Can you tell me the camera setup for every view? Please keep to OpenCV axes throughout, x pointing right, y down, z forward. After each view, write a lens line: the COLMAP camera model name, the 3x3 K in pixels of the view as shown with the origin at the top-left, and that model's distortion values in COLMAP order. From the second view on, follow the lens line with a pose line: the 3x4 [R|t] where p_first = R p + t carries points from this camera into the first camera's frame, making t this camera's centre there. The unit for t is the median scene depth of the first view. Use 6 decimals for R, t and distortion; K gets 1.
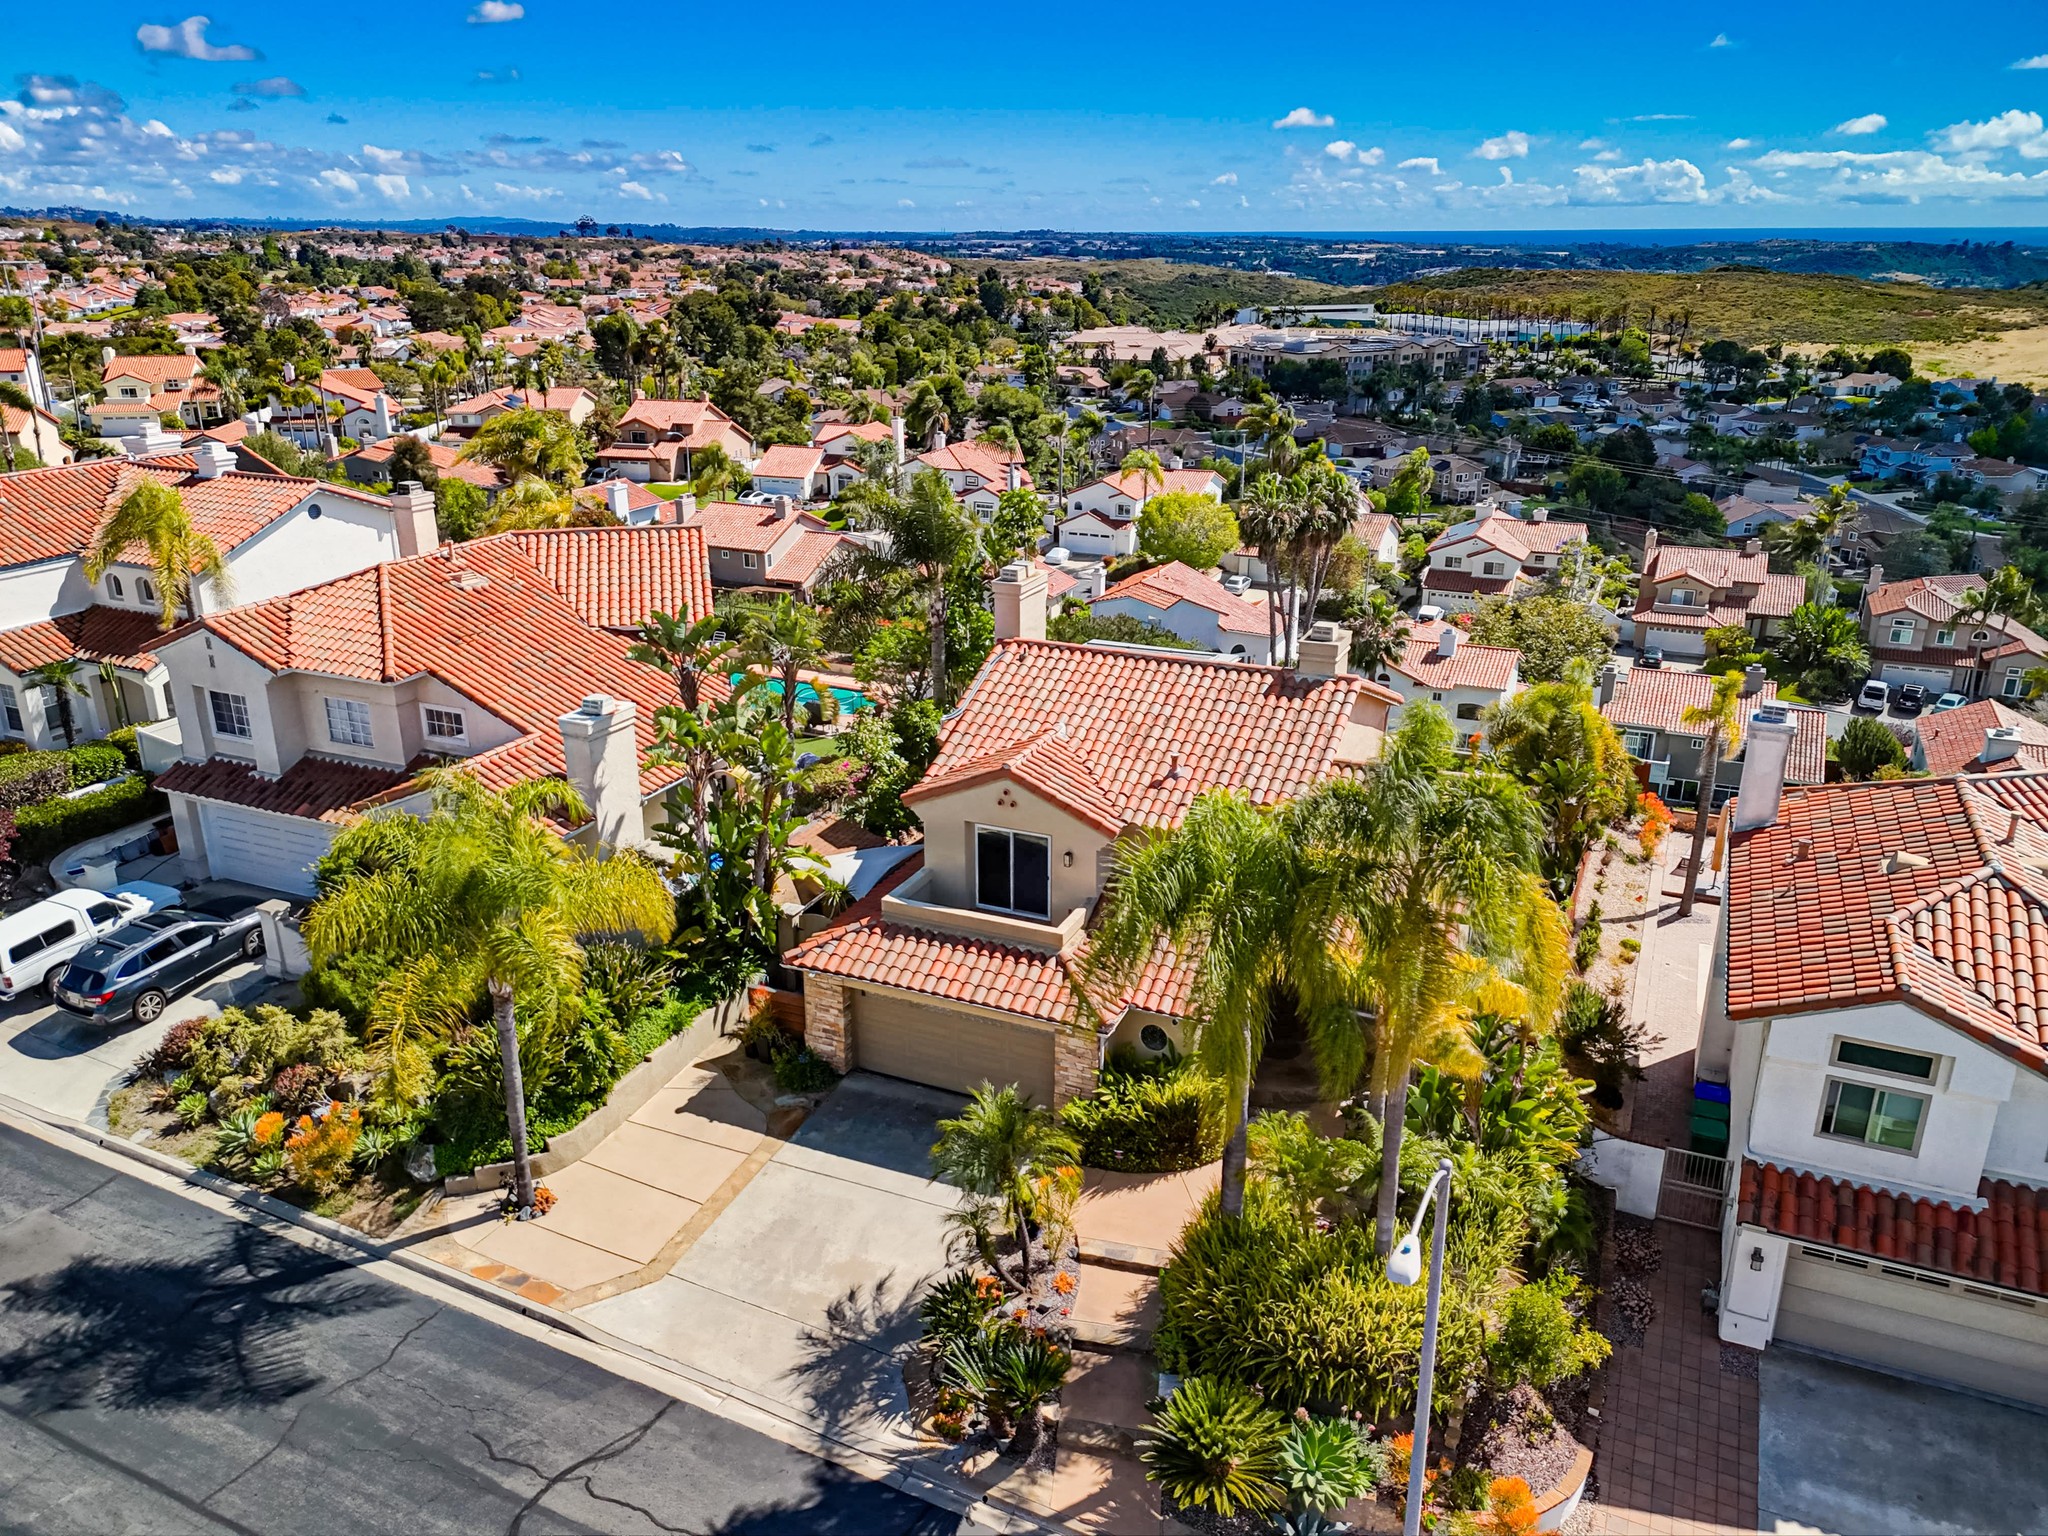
lens RADIAL K [[1491.4, 0, 1022.8], [0, 1491.4, 769.5], [0, 0, 1]] dist [0.084360, -0.079969]
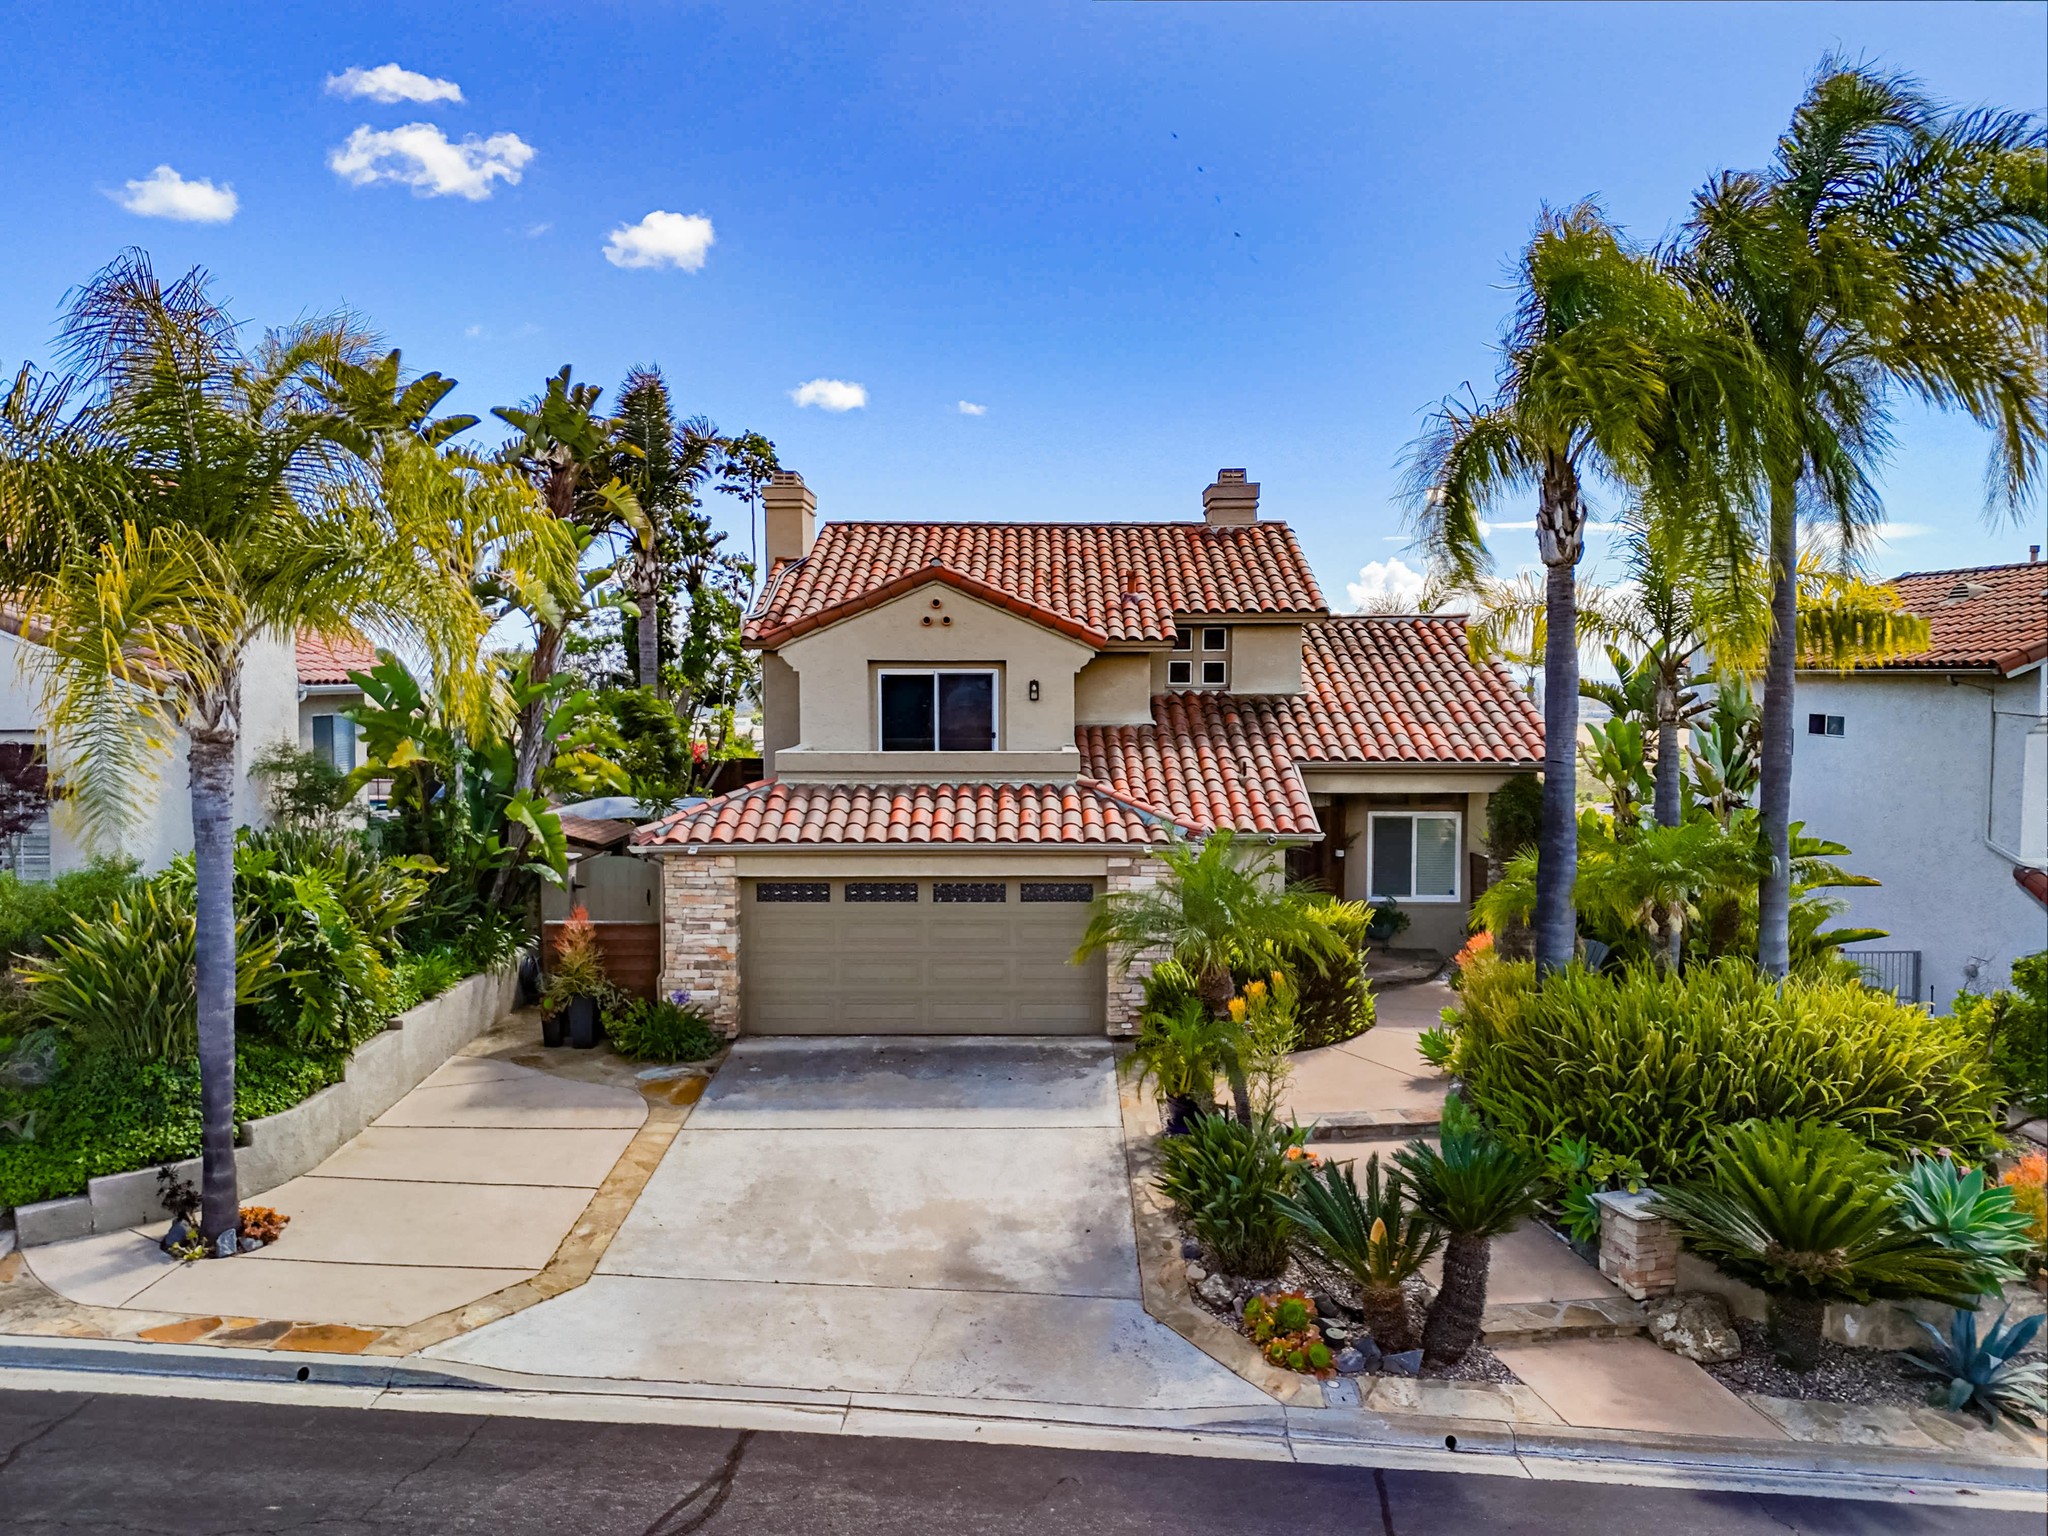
lens RADIAL K [[1491.0, 0, 1021.9], [0, 1491.0, 776.9], [0, 0, 1]] dist [0.081067, -0.076295]
pose [[0.916509, -0.026444, 0.399139, -0.073009], [0.134150, 0.960348, -0.244409, 0.077136], [-0.376849, 0.277548, 0.883715, 0.112817]]
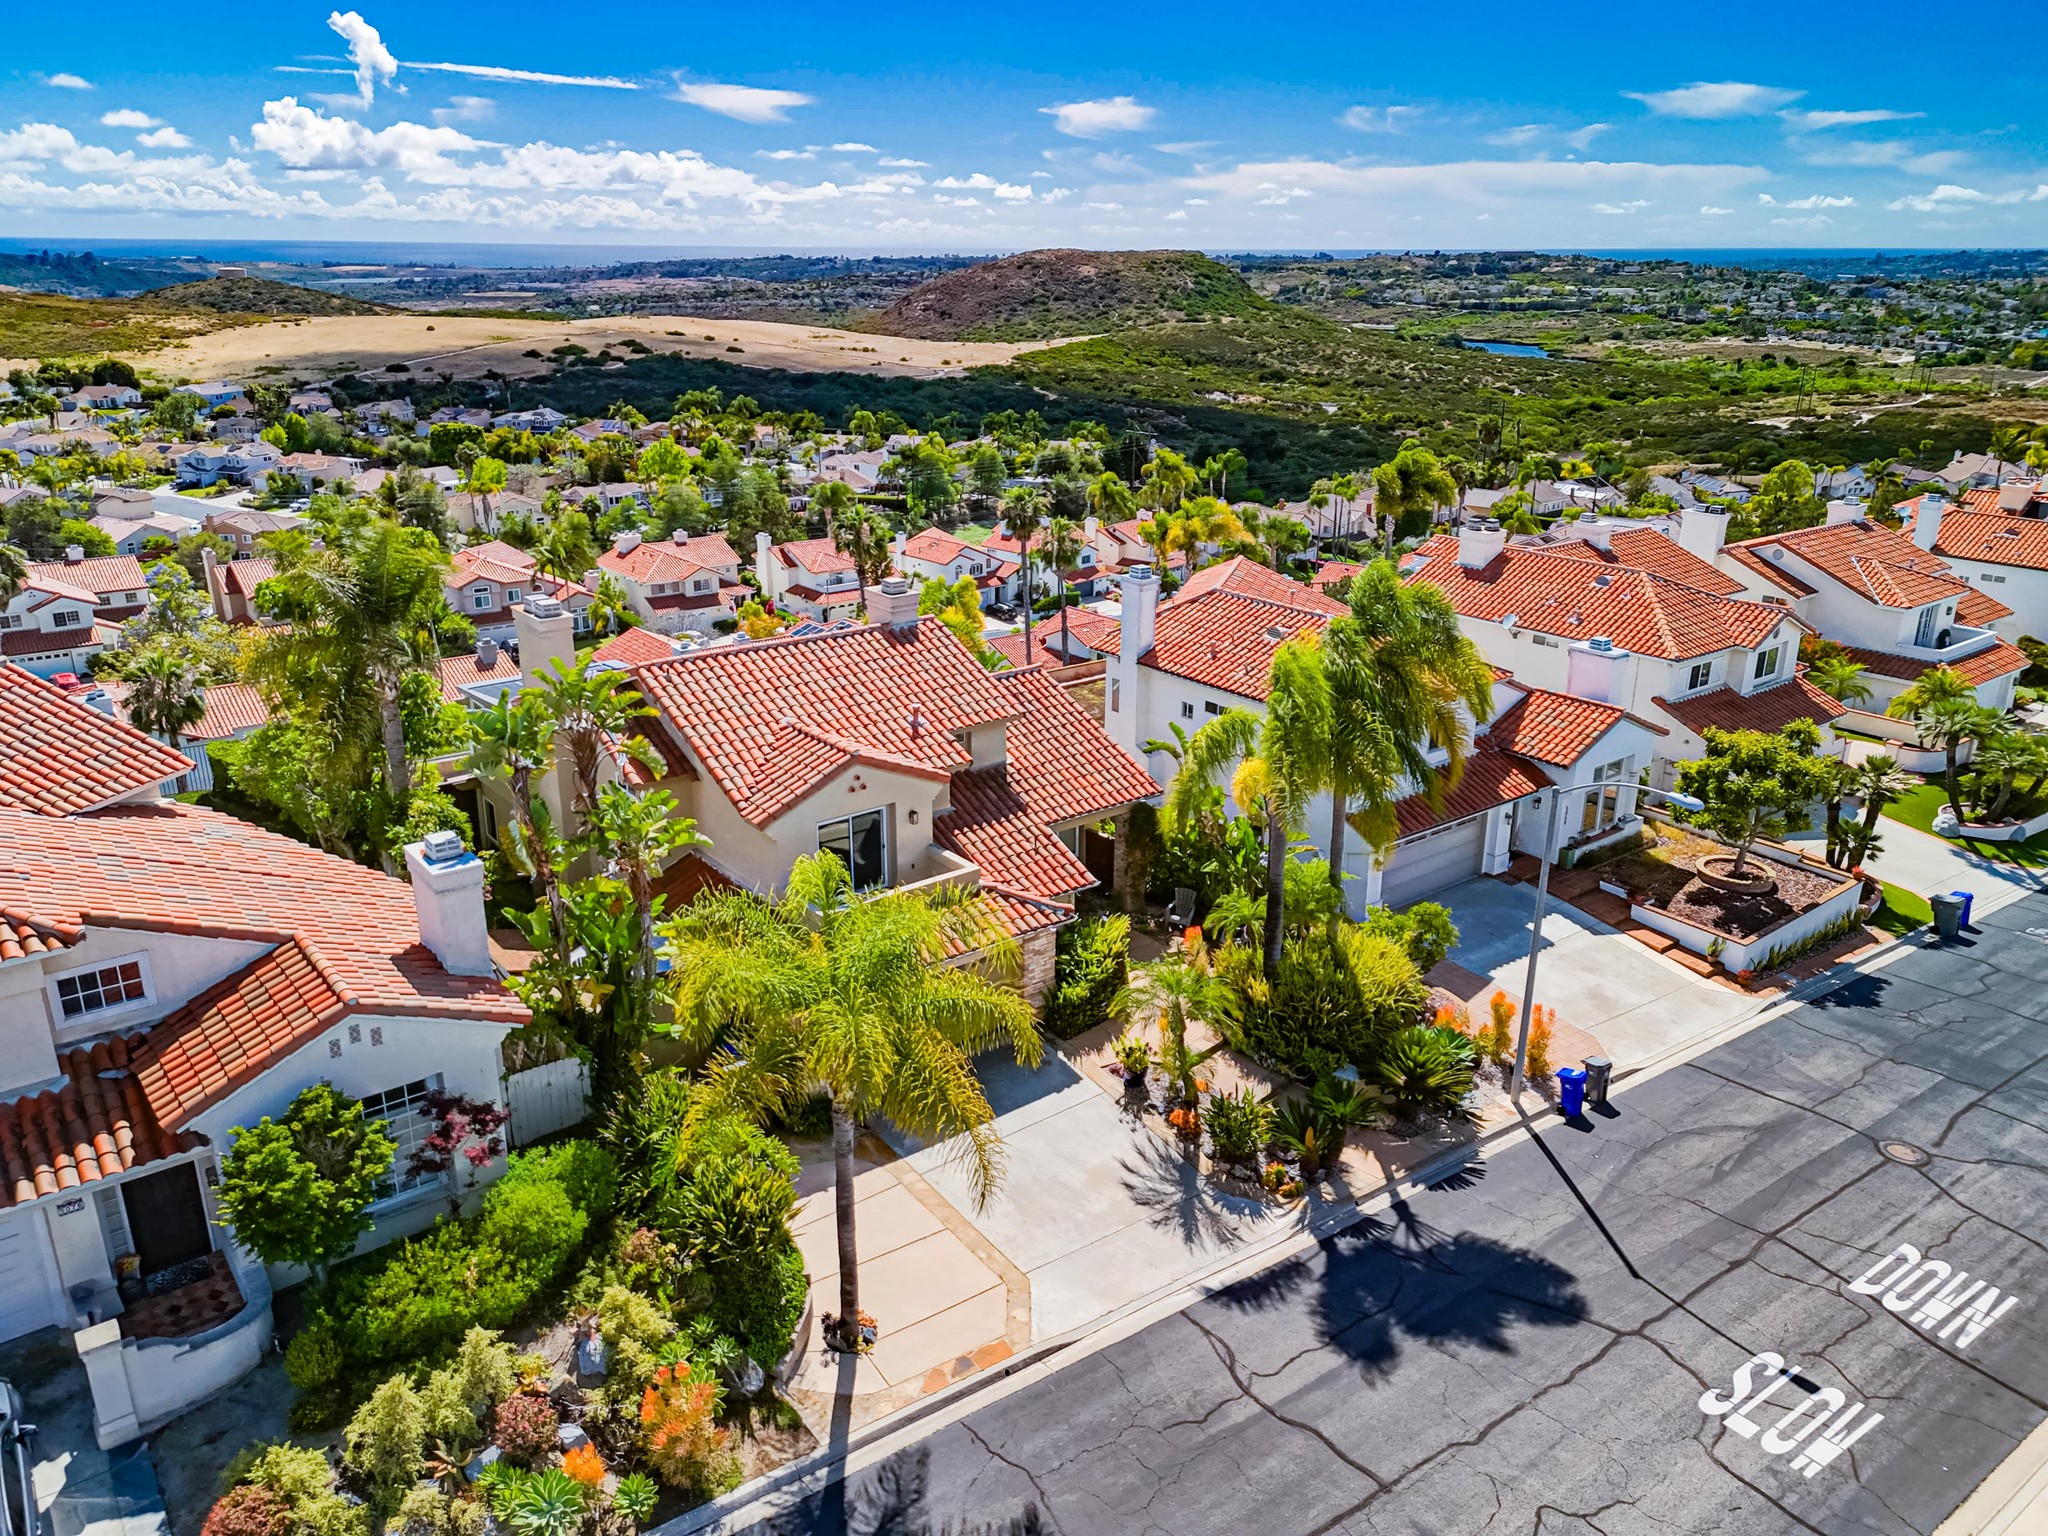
lens RADIAL K [[1493.3, 0, 1021.8], [0, 1493.3, 771.6], [0, 0, 1]] dist [0.079038, -0.074549]
pose [[0.470903, -0.290450, 0.833000, -0.238337], [0.294730, 0.941788, 0.161769, -0.035845], [-0.831496, 0.169333, 0.529095, 0.099733]]
